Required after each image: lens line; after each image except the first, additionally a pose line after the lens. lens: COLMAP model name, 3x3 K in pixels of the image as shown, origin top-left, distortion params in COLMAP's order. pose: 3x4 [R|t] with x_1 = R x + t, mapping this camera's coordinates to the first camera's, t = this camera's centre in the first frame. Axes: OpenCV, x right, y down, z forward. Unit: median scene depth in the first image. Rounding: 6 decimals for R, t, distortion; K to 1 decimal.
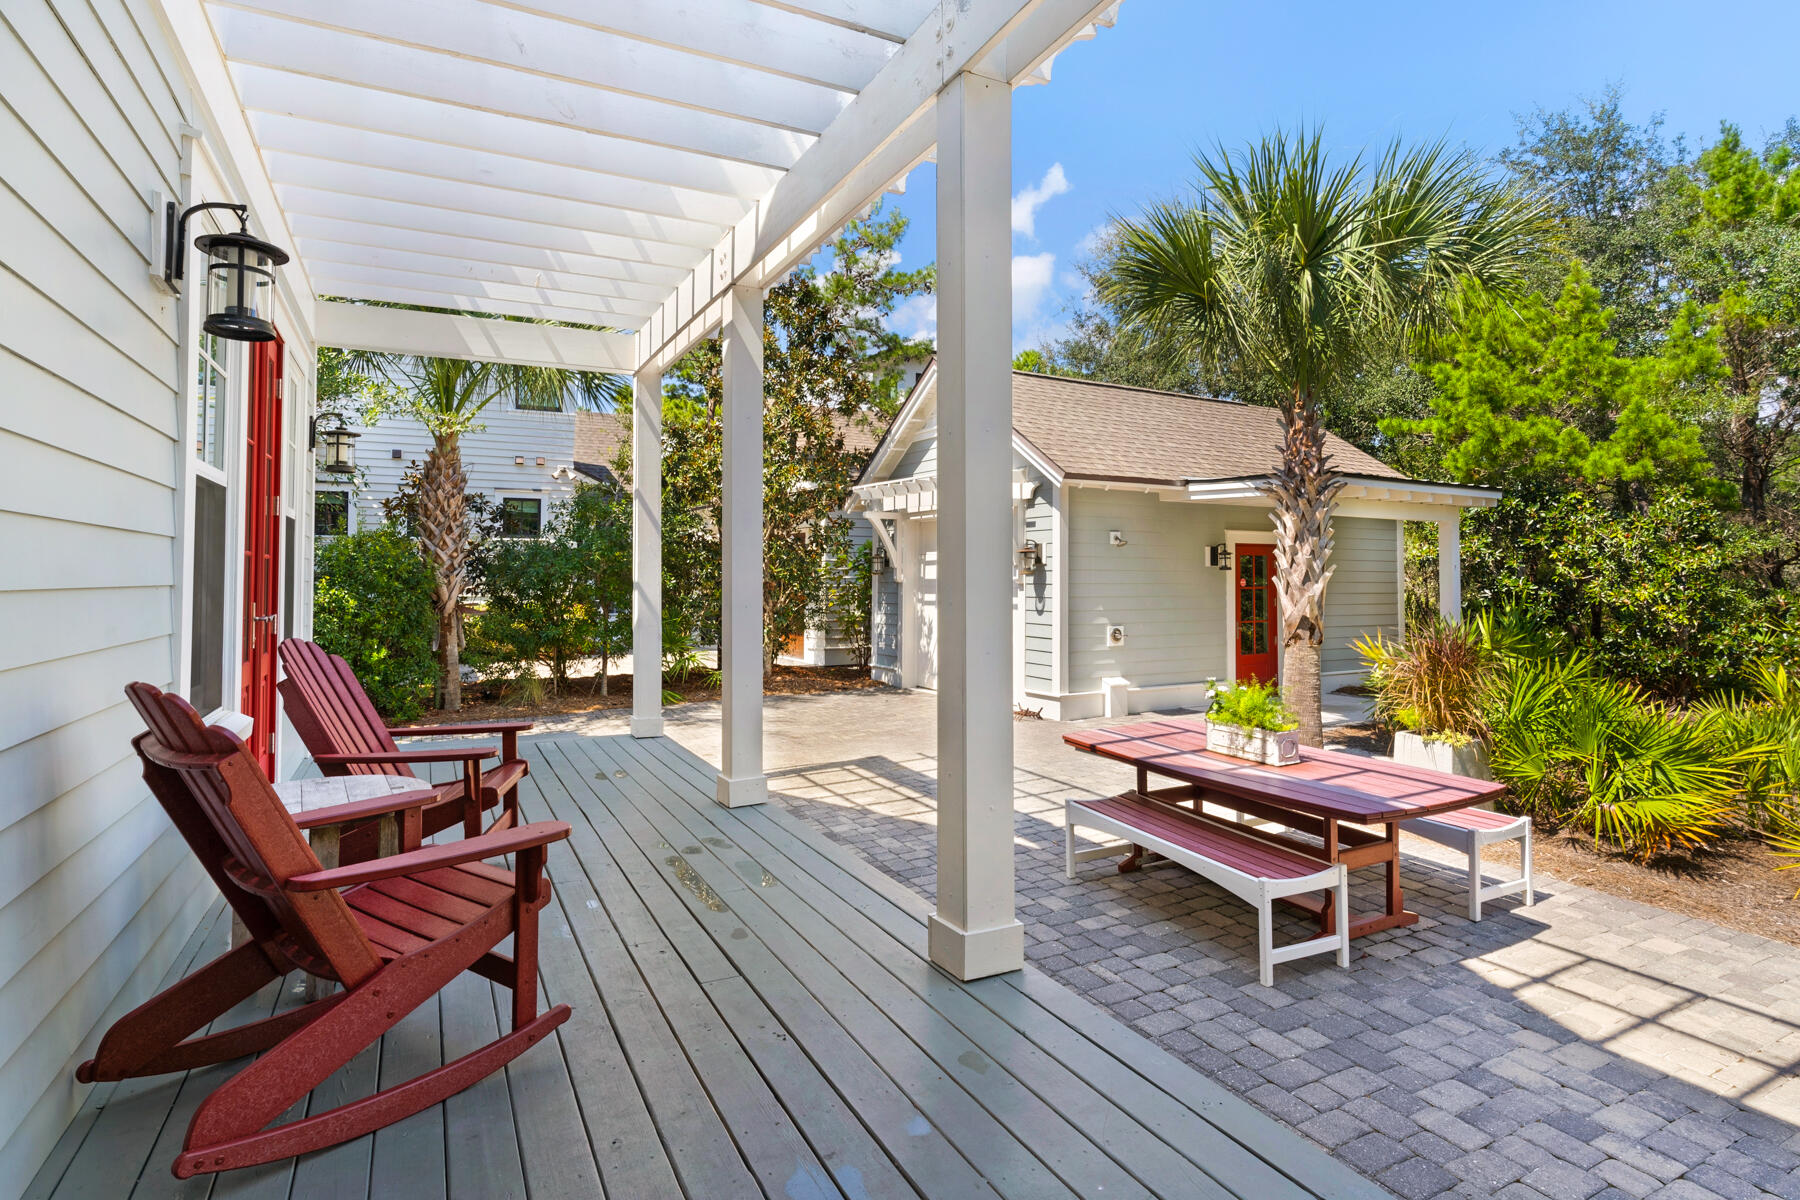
lens RADIAL K [[941.3, 0, 884.2], [0, 941.3, 563.4], [0, 0, 1]] dist [-0.006414, -0.001602]
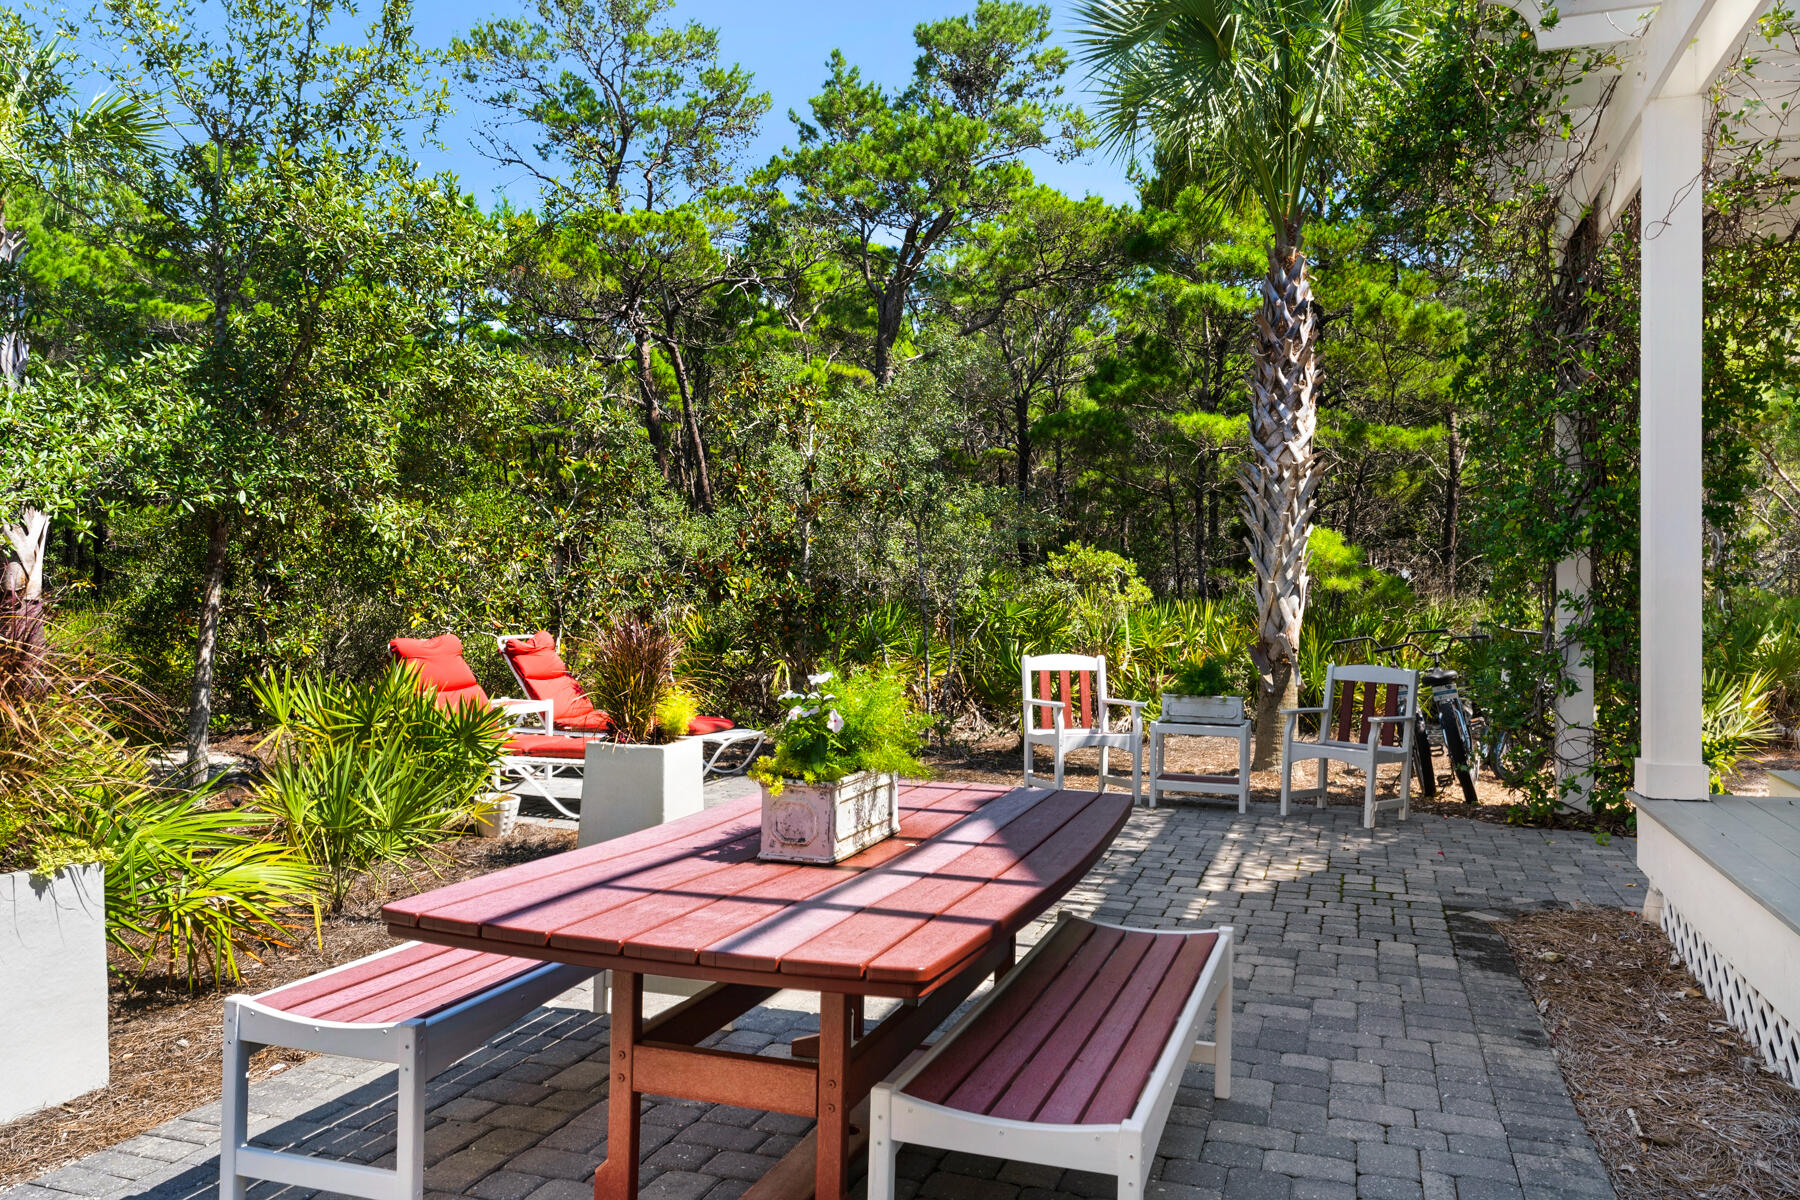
lens RADIAL K [[1415.3, 0, 899.8], [0, 1415.3, 595.8], [0, 0, 1]] dist [-0.003639, -0.000595]
pose [[-0.710667, -0.000935, 0.703528, -0.108053], [-0.014363, 0.999810, -0.013180, 0.155826], [-0.703382, -0.019472, -0.710545, 2.021492]]
